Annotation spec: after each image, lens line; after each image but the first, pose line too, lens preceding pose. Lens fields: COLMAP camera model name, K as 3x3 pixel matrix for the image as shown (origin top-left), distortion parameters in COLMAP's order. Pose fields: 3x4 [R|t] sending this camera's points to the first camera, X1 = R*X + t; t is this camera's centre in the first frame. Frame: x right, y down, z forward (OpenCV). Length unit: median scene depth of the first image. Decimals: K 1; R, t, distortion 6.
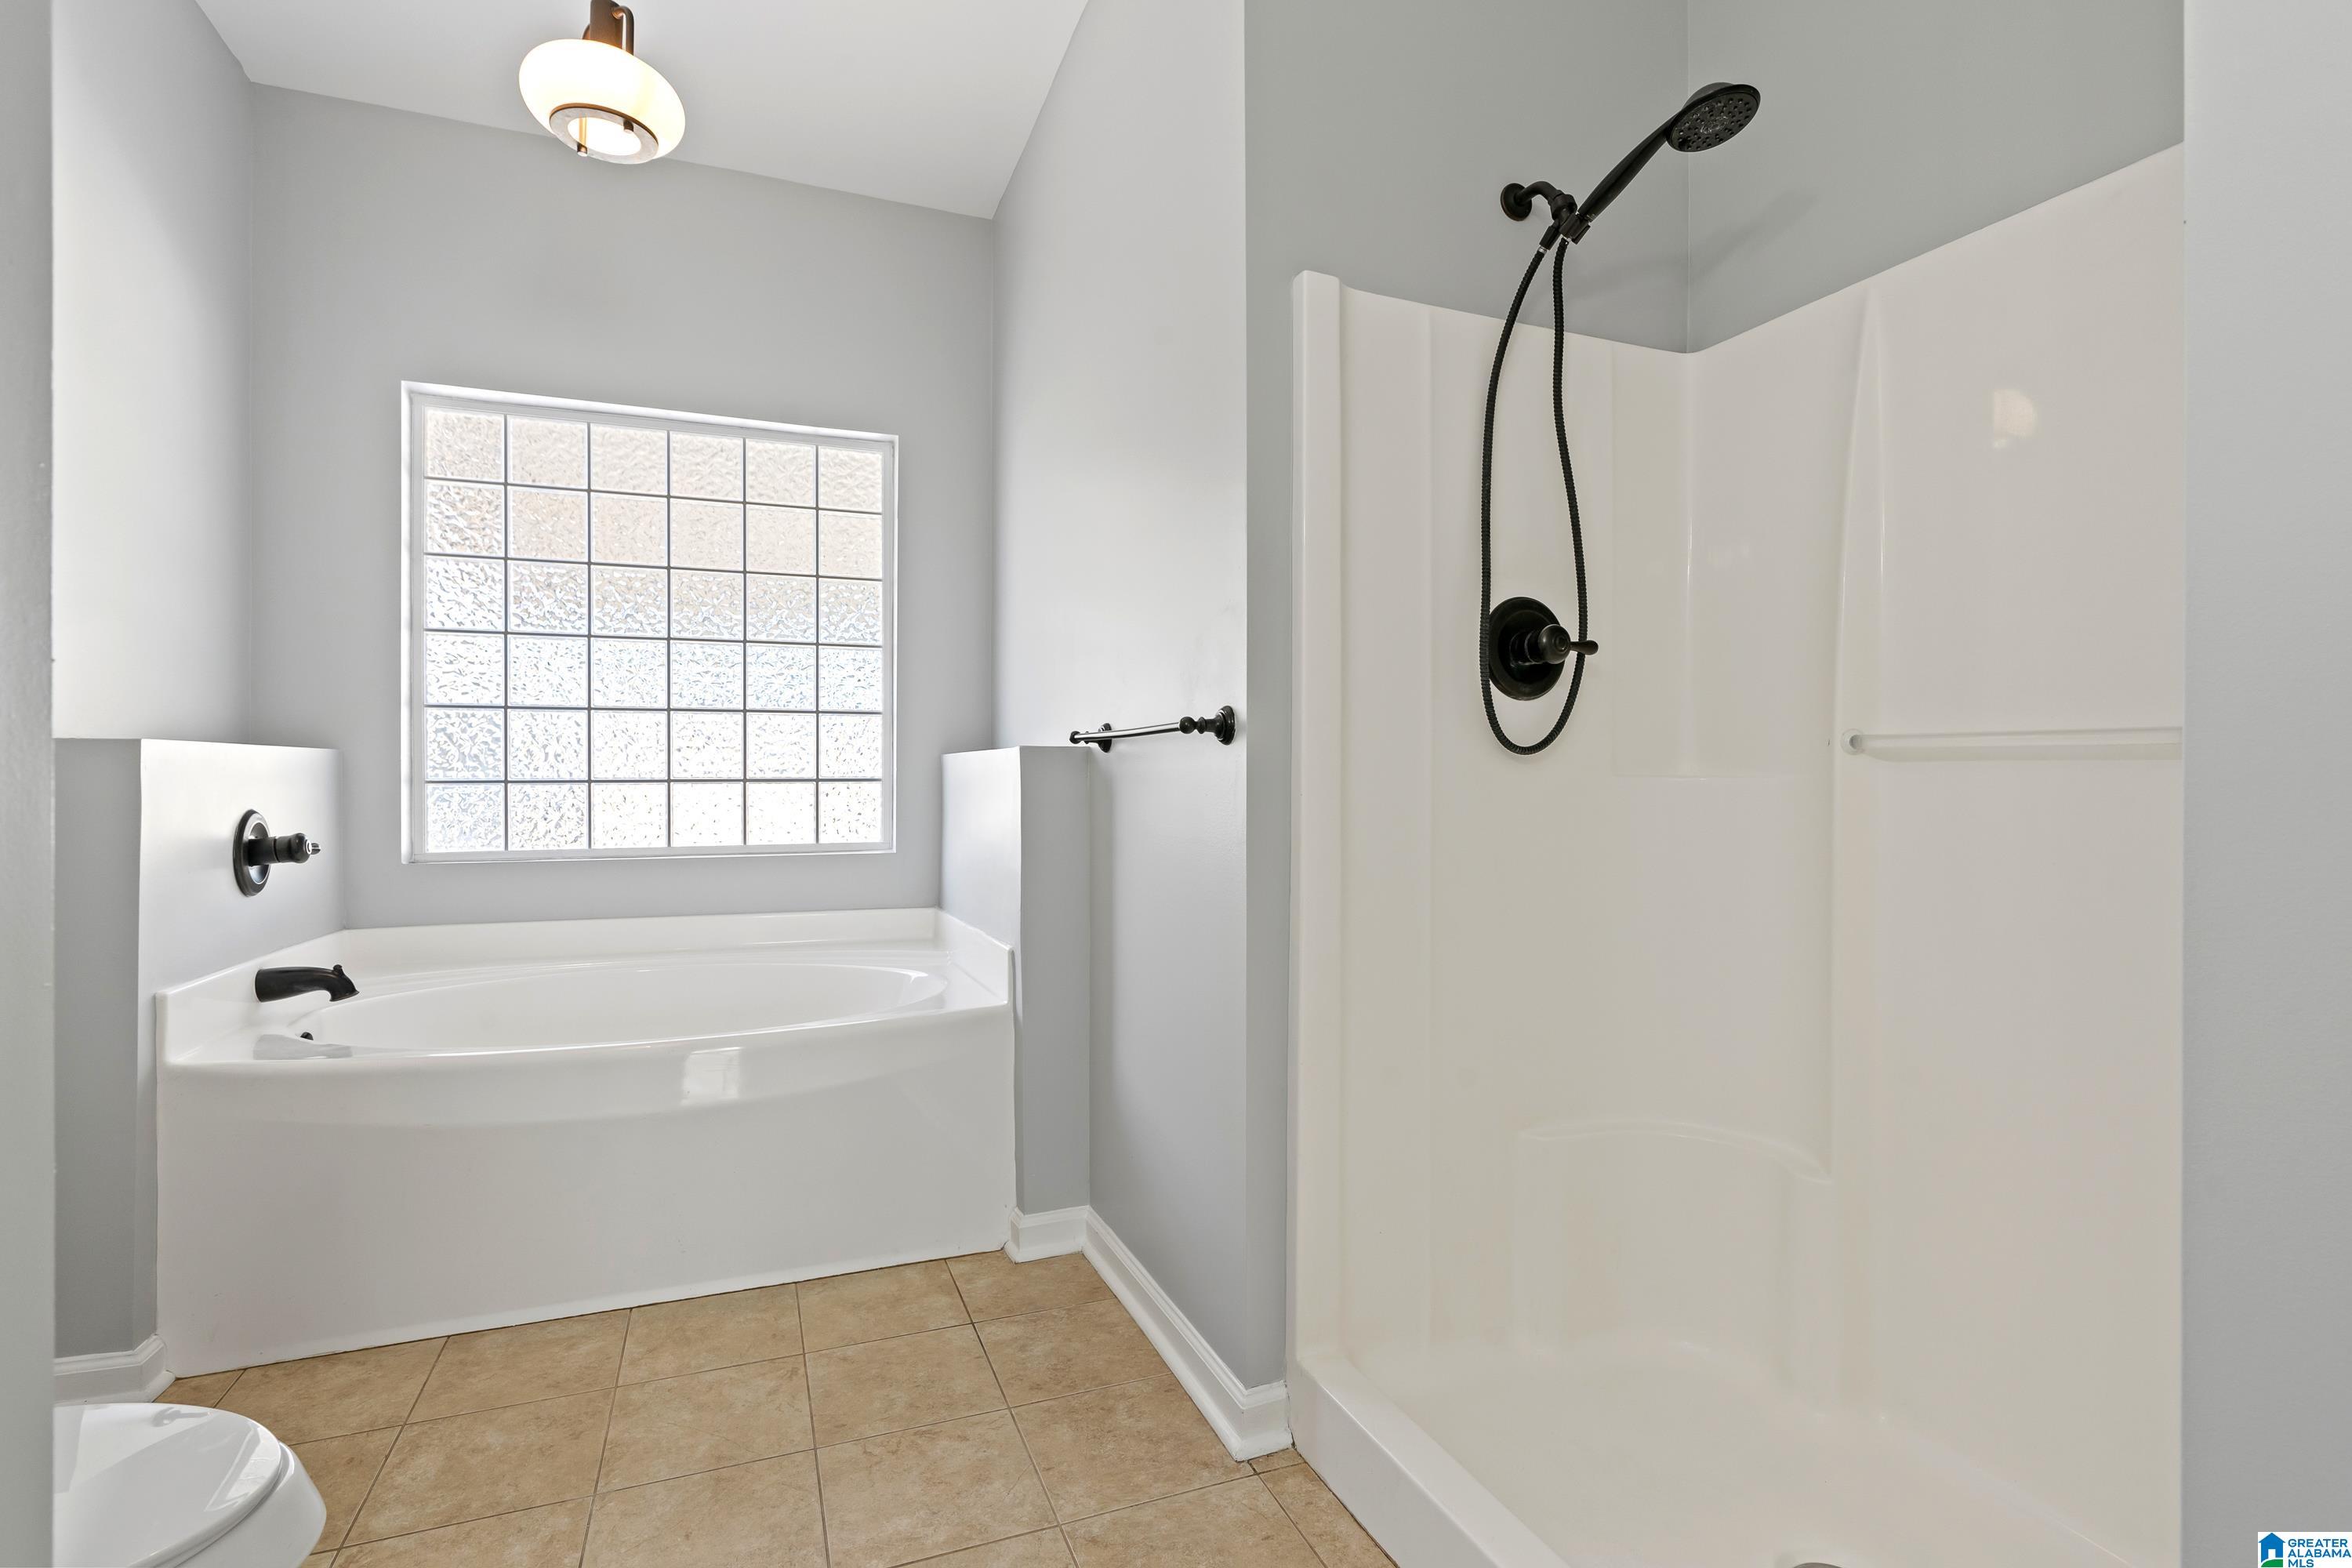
lens RADIAL K [[1121.7, 0, 1180.6], [0, 1121.7, 777.5], [0, 0, 1]] dist [-0.002614, 0.001999]
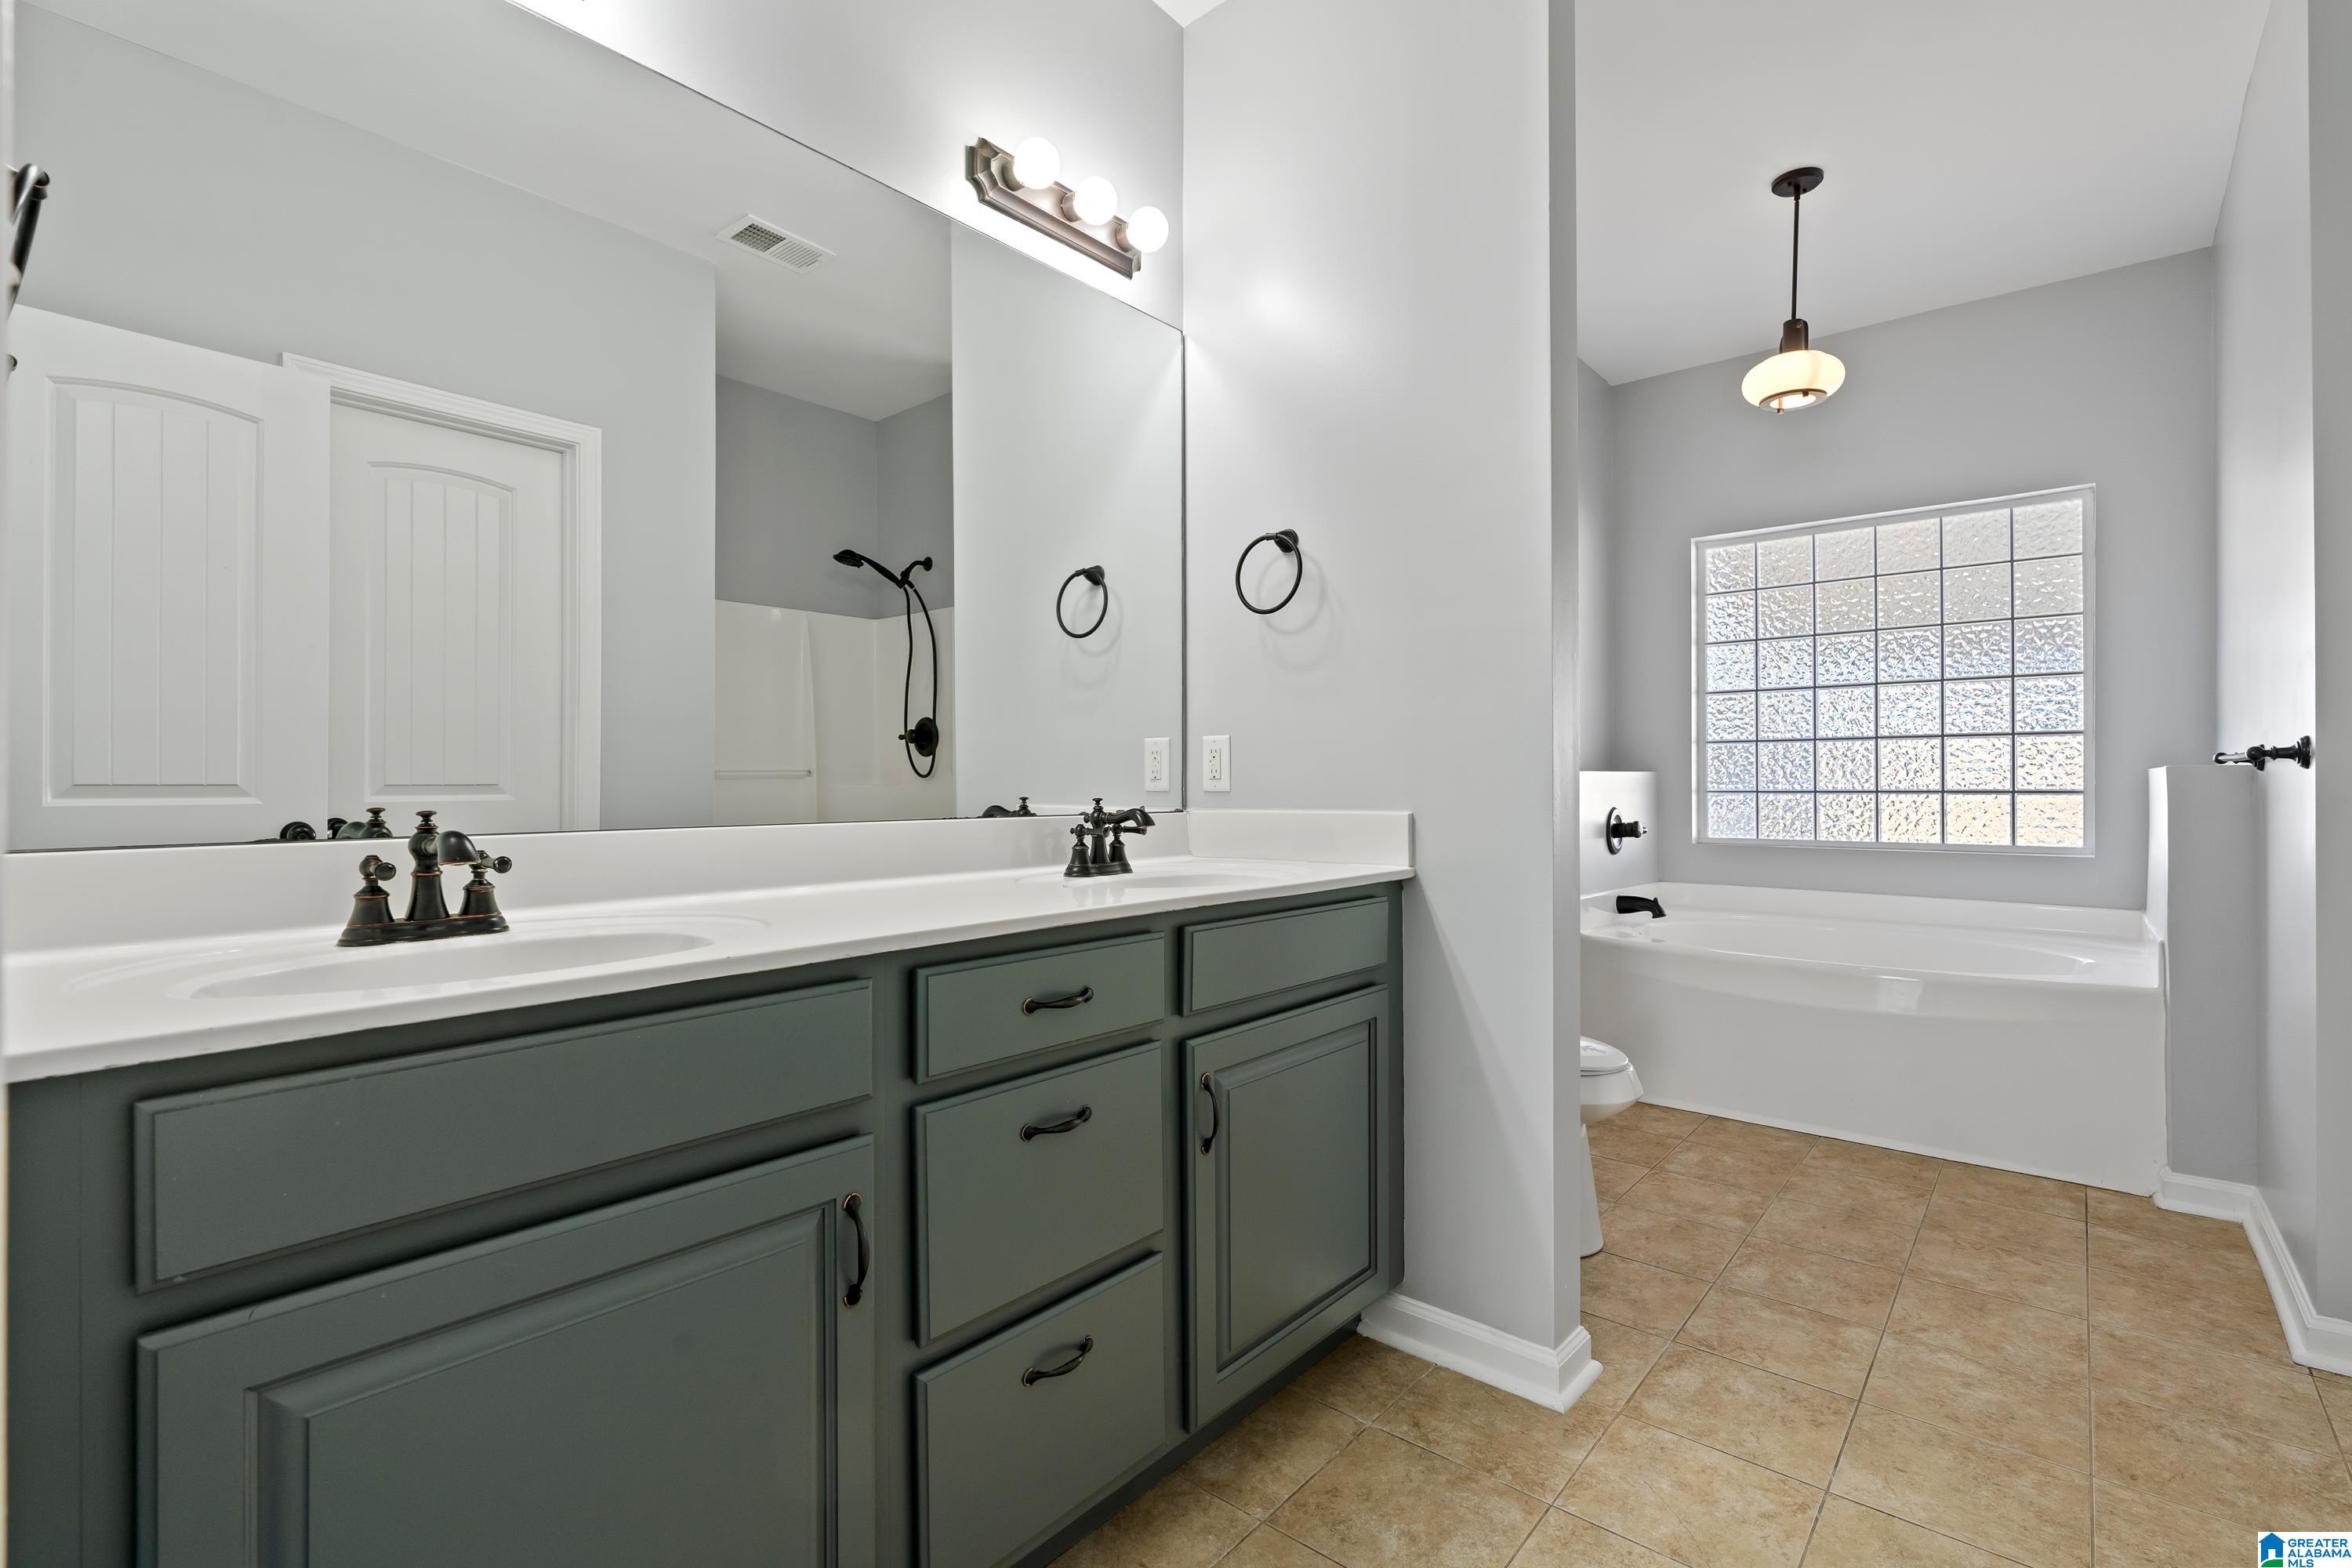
lens RADIAL K [[1058.9, 0, 1180.2], [0, 1058.9, 781.9], [0, 0, 1]] dist [-0.012152, 0.004712]
pose [[0.474091, -0.001709, -0.880474, 0.319702], [0.002410, 0.999997, -0.000643, -0.012593], [0.880473, -0.001817, 0.474094, -0.398576]]
